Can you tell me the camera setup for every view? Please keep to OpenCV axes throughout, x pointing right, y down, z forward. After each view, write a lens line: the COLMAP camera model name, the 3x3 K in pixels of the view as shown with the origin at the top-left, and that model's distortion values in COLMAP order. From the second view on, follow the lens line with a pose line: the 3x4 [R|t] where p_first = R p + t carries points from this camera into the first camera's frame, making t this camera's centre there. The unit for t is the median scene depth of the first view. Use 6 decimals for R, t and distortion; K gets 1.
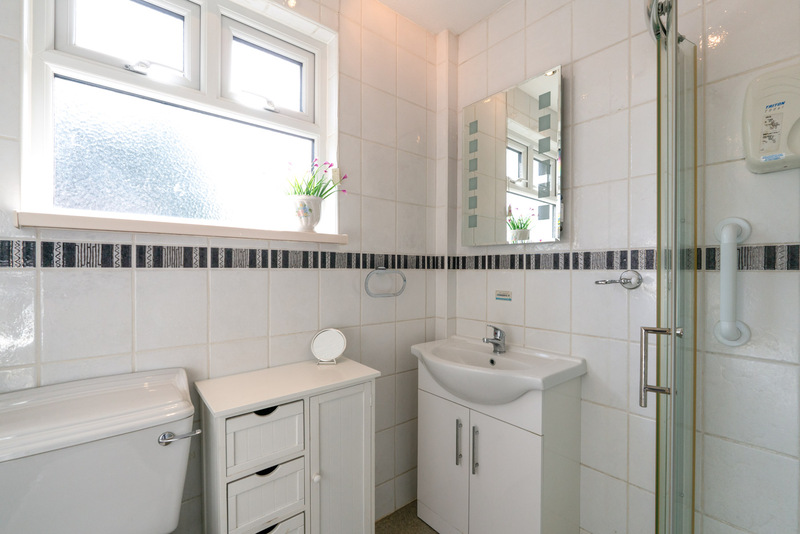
lens RADIAL K [[356.0, 0, 397.4], [0, 356.0, 266.1], [0, 0, 1]] dist [-0.006397, 0.000429]
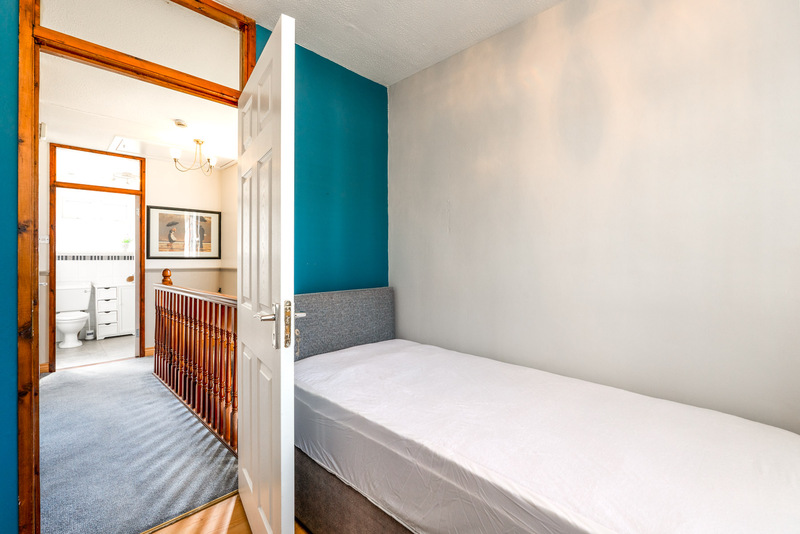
lens RADIAL K [[356.0, 0, 399.7], [0, 356.0, 257.1], [0, 0, 1]] dist [-0.006397, 0.000429]
pose [[0.994402, -0.001555, 0.105655, 3.379547], [0.001646, 0.999998, -0.000771, -0.030002], [-0.105654, 0.000940, 0.994403, -4.658371]]
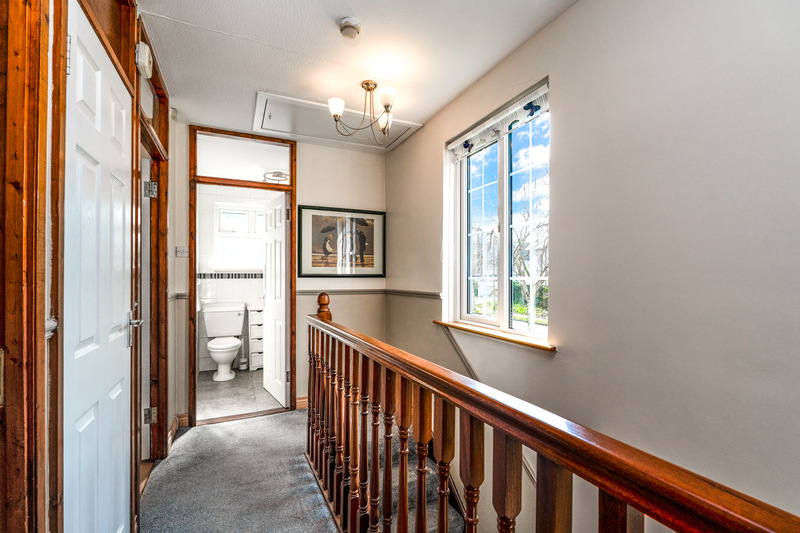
lens RADIAL K [[356.0, 0, 401.9], [0, 356.0, 272.8], [0, 0, 1]] dist [-0.006397, 0.000429]
pose [[0.972114, -0.005585, -0.234441, 2.444709], [0.004115, 0.999969, -0.006761, -0.028590], [0.234472, 0.005608, 0.972107, -2.955052]]
